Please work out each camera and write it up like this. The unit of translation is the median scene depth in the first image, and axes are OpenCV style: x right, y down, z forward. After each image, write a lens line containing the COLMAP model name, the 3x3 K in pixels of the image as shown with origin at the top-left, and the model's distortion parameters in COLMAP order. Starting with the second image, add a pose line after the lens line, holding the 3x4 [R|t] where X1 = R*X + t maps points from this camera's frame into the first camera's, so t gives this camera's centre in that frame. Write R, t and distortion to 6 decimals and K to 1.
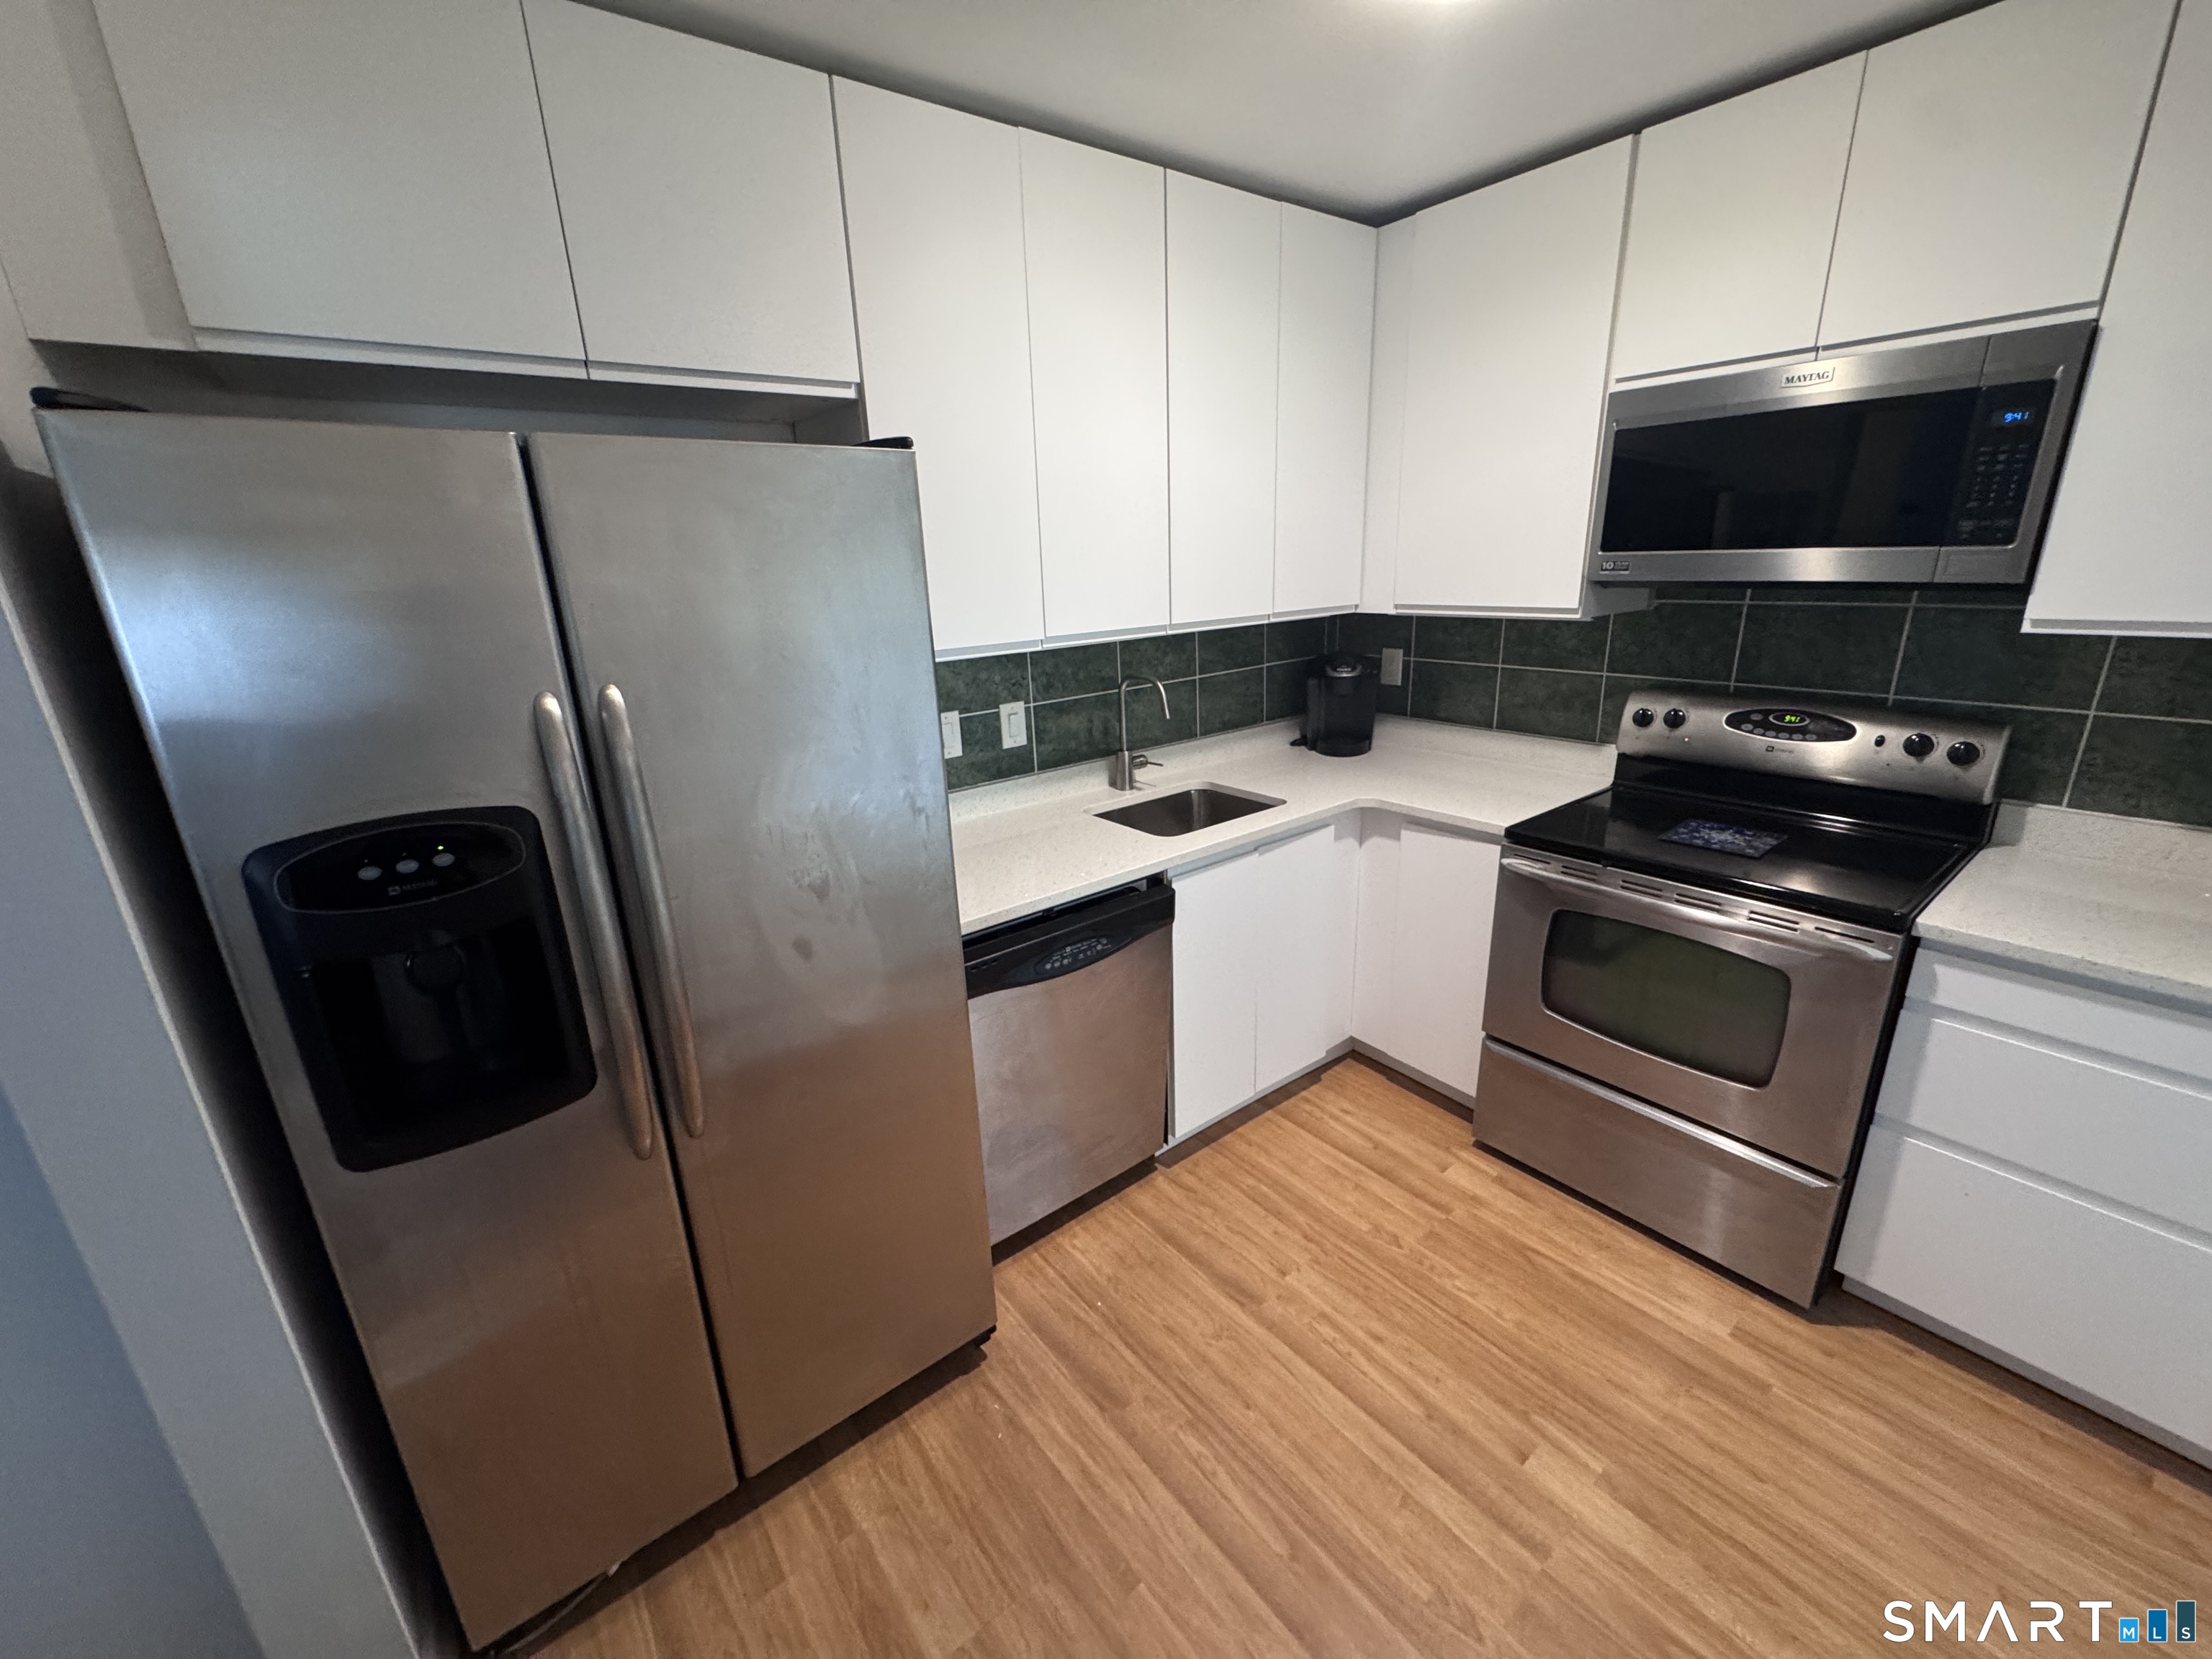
lens RADIAL K [[886.6, 0, 1109.9], [0, 886.6, 826.4], [0, 0, 1]] dist [-0.003390, -0.000430]
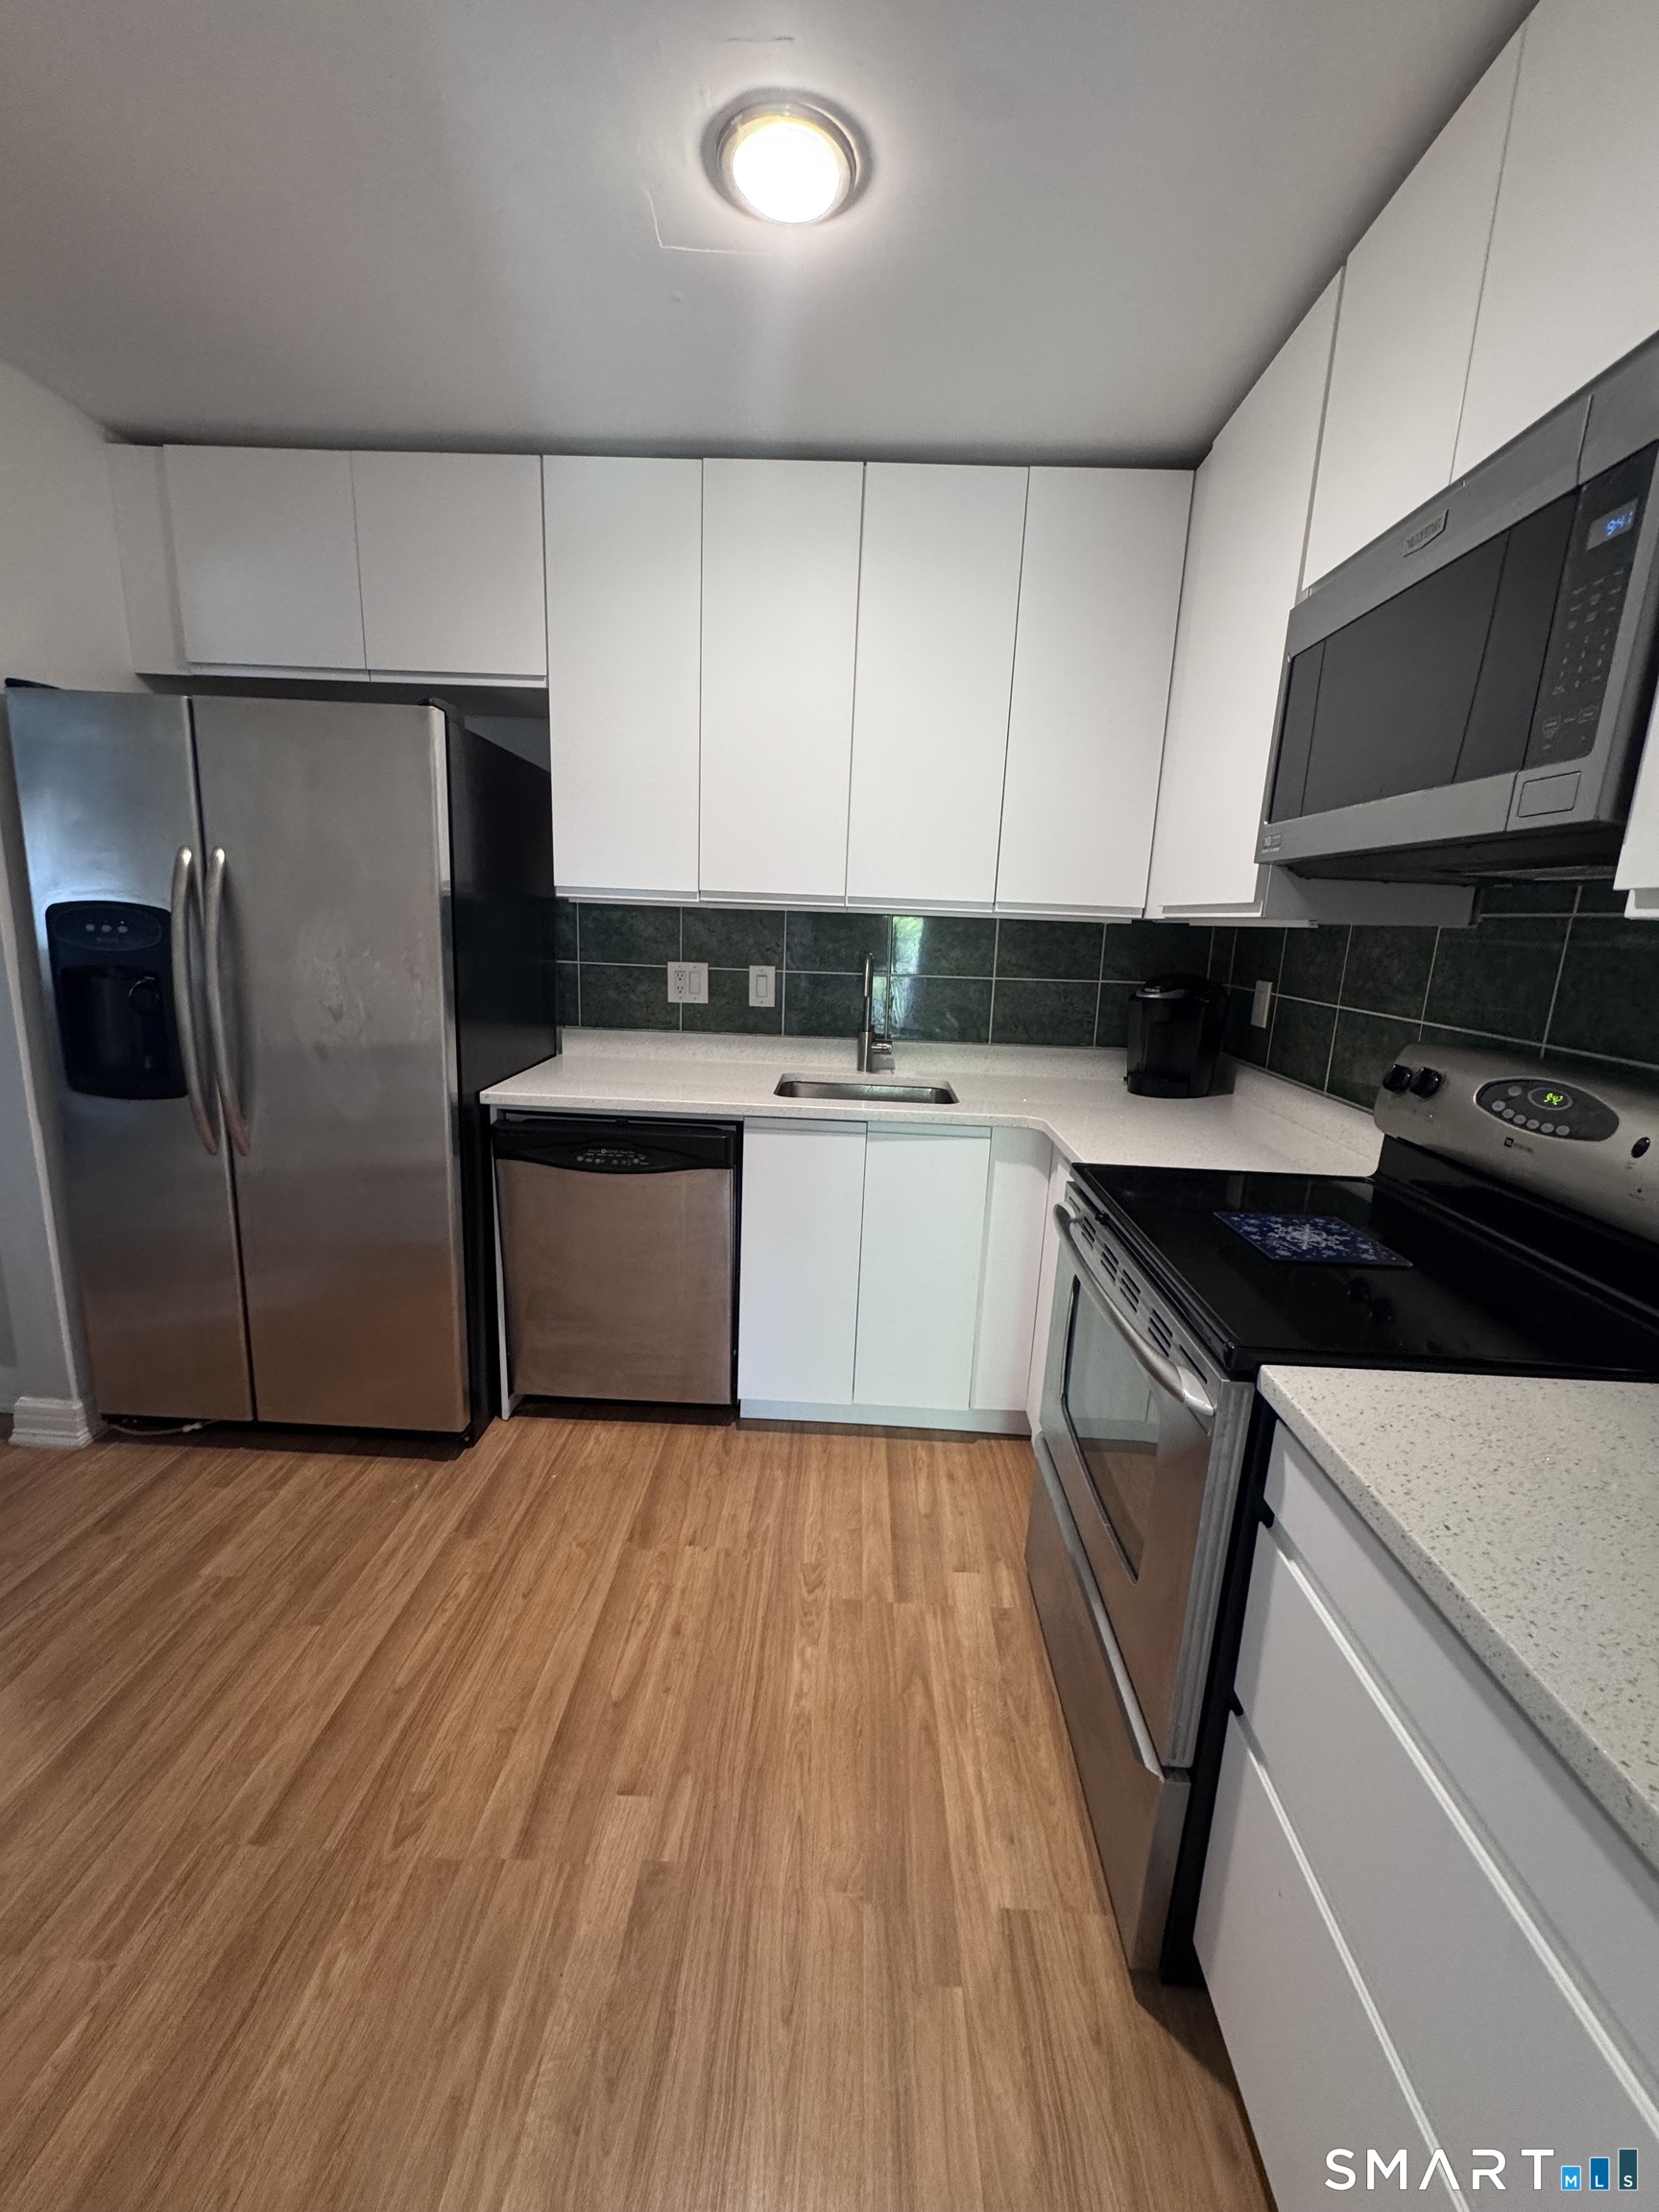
lens RADIAL K [[886.6, 0, 830.3], [0, 886.6, 1103.6], [0, 0, 1]] dist [-0.003390, -0.000430]
pose [[0.764127, 0.201114, -0.612913, 0.854389], [-0.256242, 0.966610, -0.002290, 0.008479], [0.591987, 0.158804, 0.790147, 0.270261]]
